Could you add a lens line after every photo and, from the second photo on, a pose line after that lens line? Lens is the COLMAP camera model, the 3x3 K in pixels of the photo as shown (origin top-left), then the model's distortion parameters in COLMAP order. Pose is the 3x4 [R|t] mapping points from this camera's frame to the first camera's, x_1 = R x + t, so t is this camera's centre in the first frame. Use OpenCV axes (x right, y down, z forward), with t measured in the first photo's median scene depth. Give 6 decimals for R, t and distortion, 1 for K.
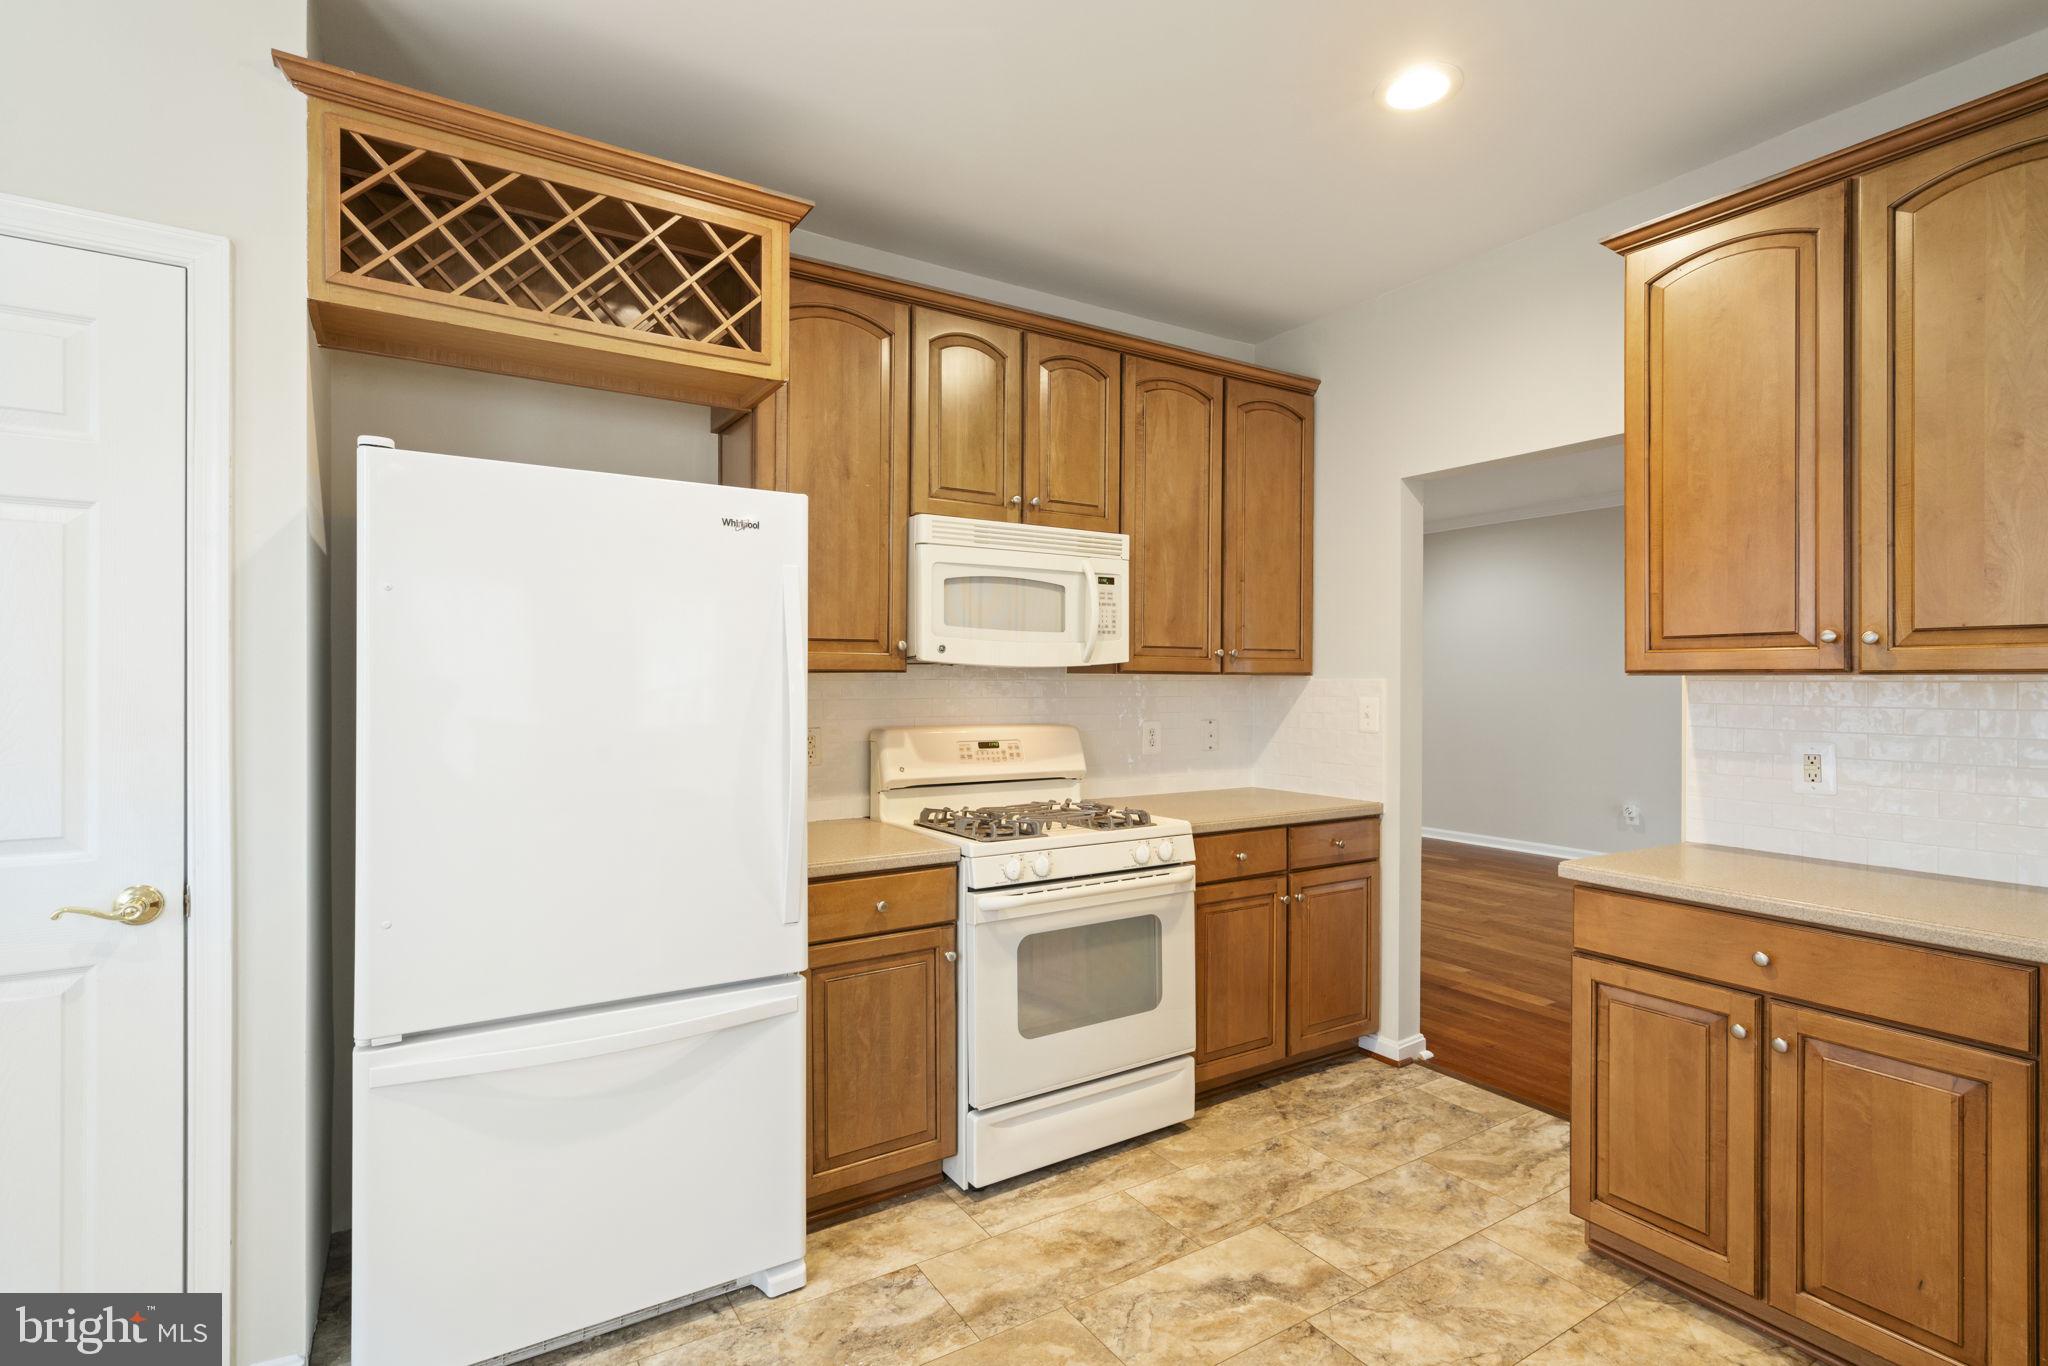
lens RADIAL K [[963.1, 0, 1017.9], [0, 963.1, 681.1], [0, 0, 1]] dist [0.001749, 0.000642]
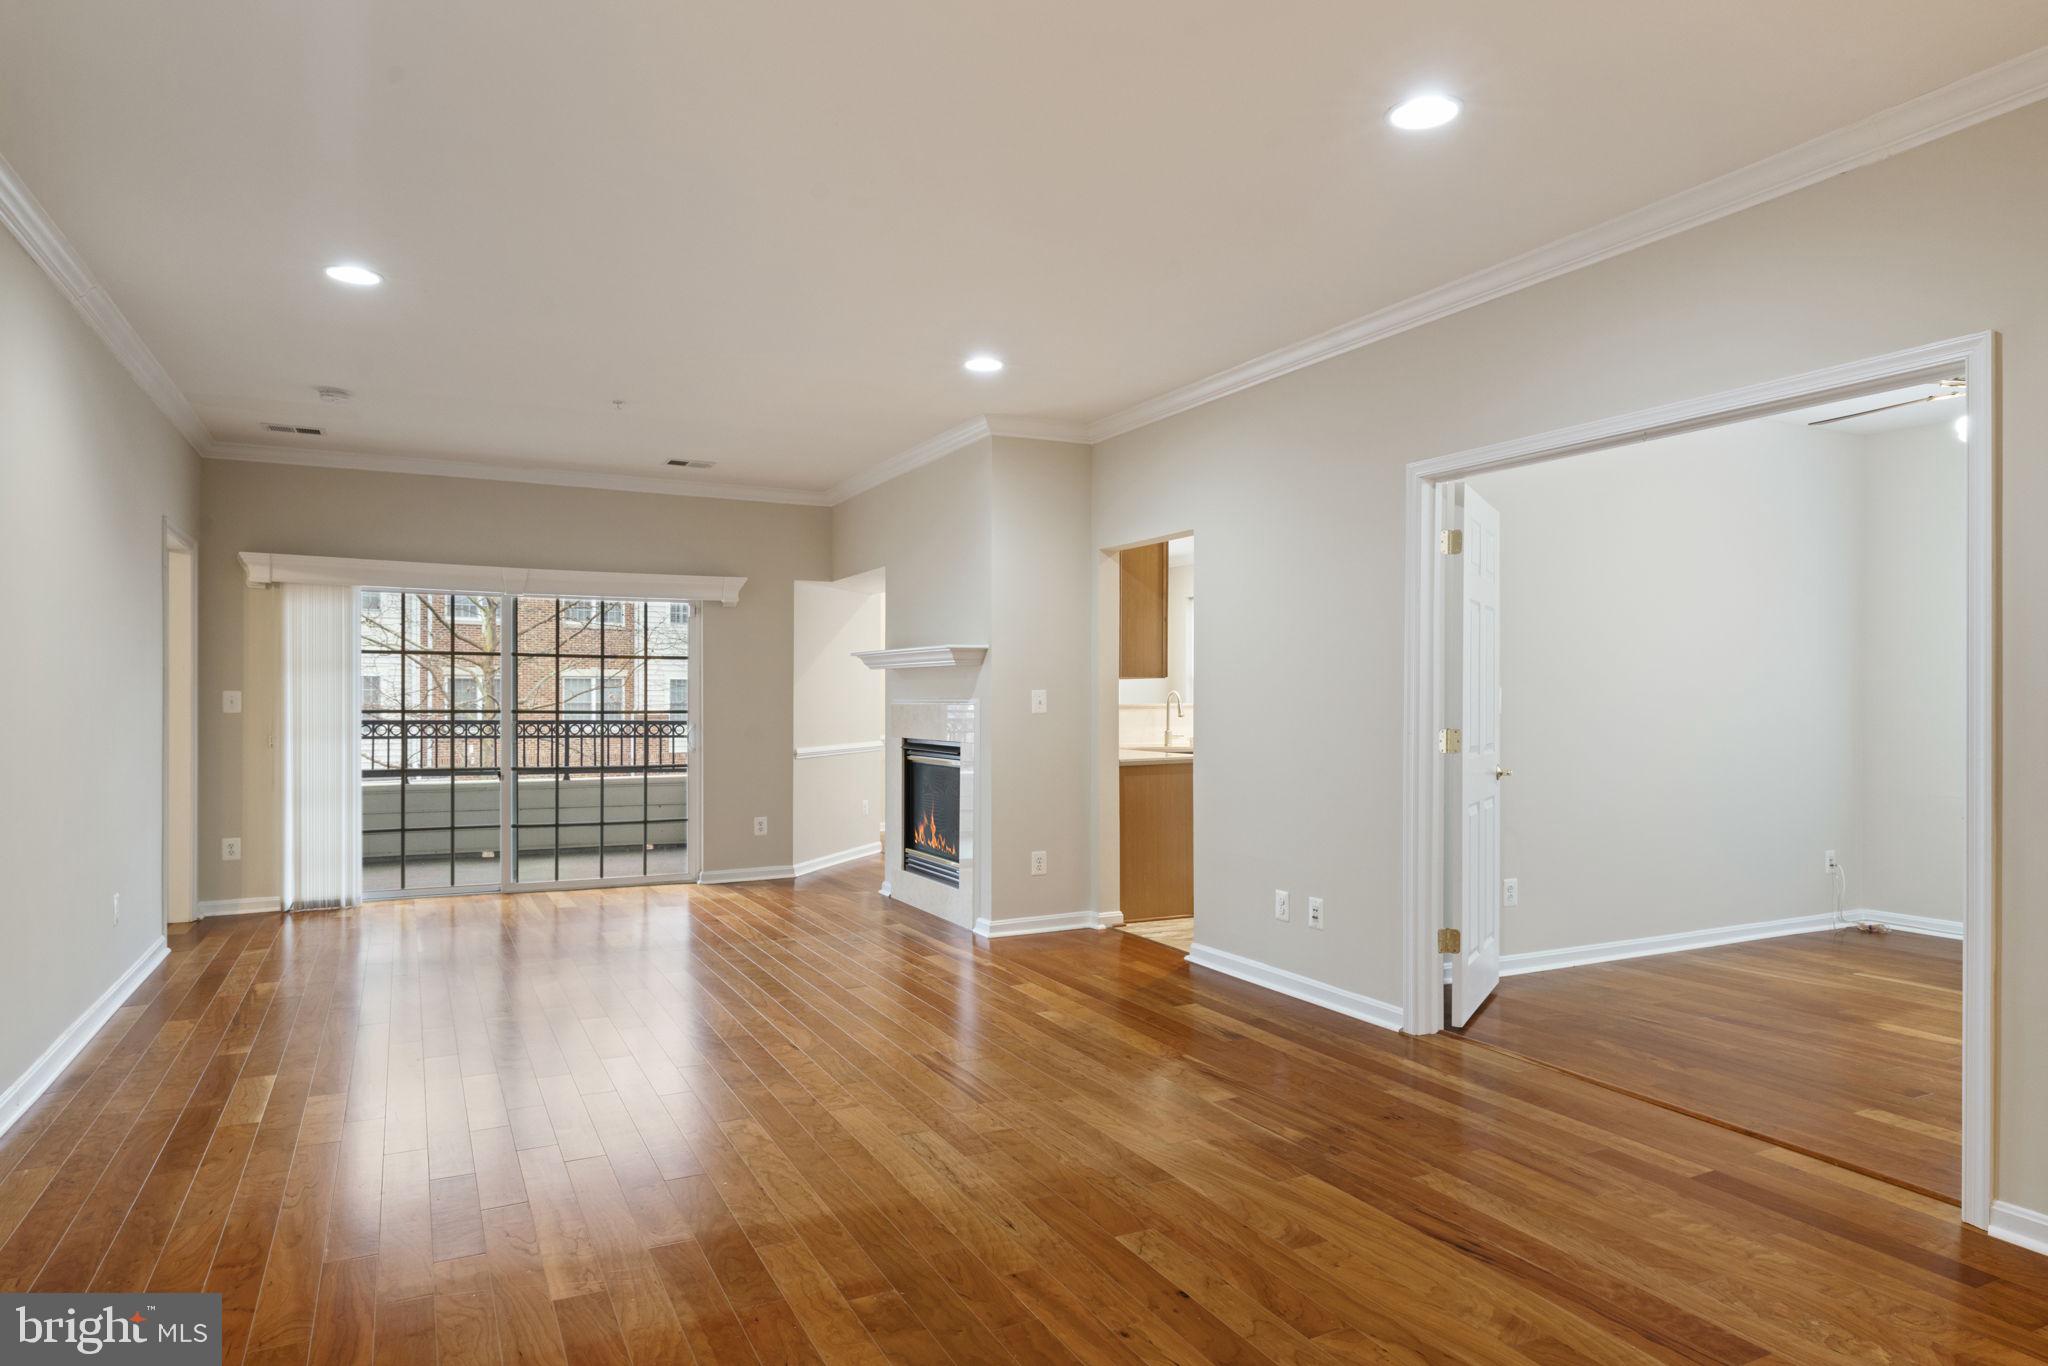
lens RADIAL K [[1214.1, 0, 1018.4], [0, 1214.1, 700.2], [0, 0, 1]] dist [0.002627, 0.001541]
pose [[-0.995601, -0.005121, 0.093552, 0.762675], [-0.004733, 0.999979, 0.004366, 0.037954], [-0.093572, 0.003904, -0.995605, 4.068478]]
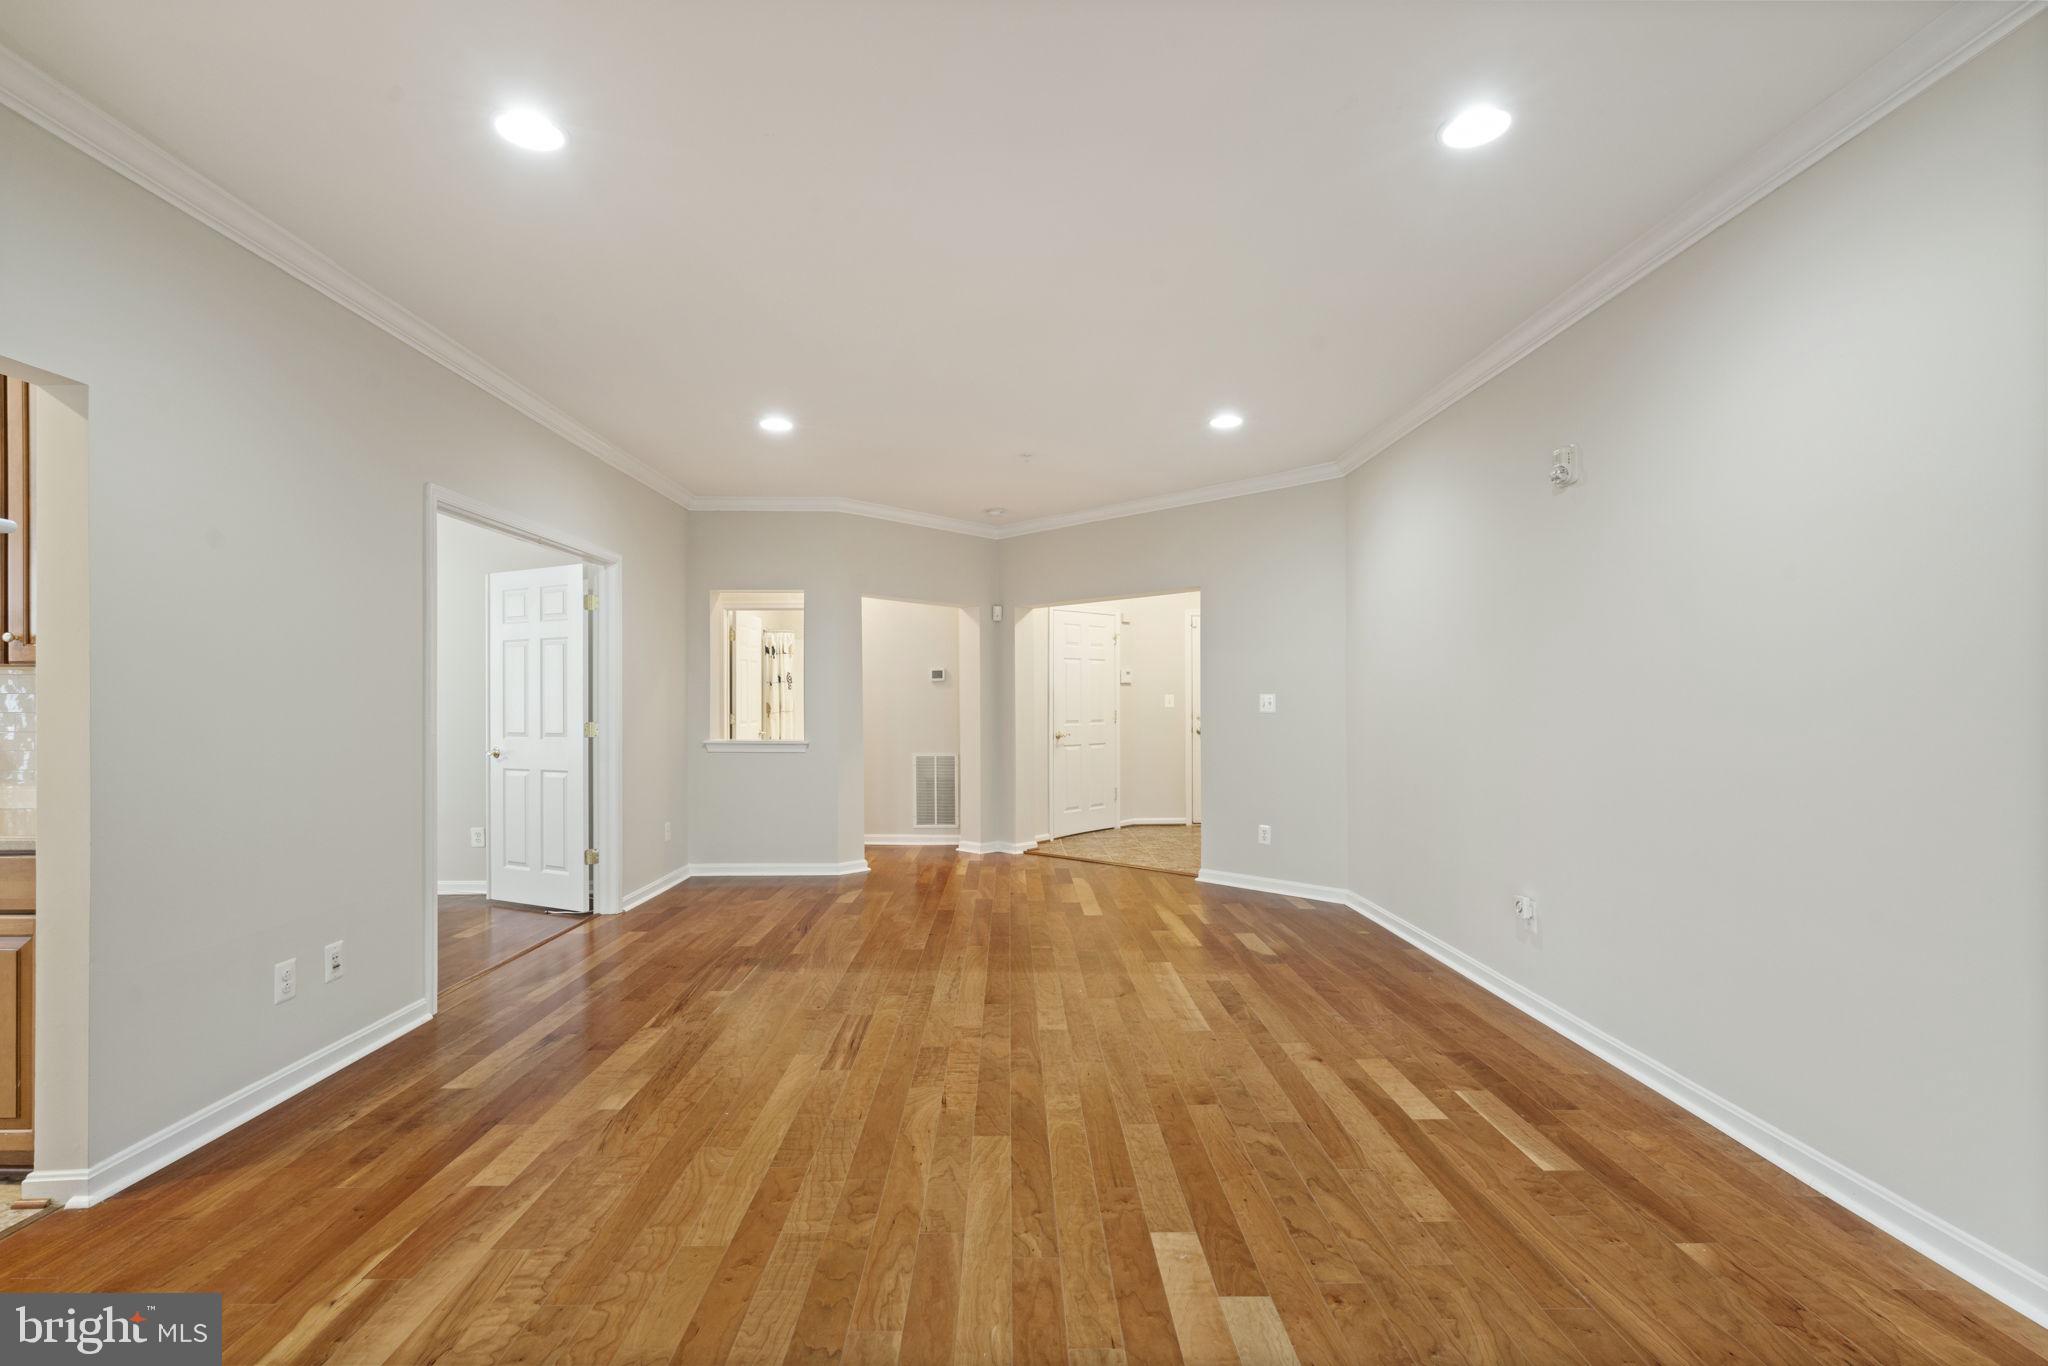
lens RADIAL K [[955.4, 0, 1020.6], [0, 955.4, 682.4], [0, 0, 1]] dist [-0.012230, 0.010653]
pose [[0.853869, -0.015280, -0.520264, 2.059222], [0.005370, 0.999774, -0.020550, 0.045640], [0.520461, 0.014754, 0.853758, 1.150938]]
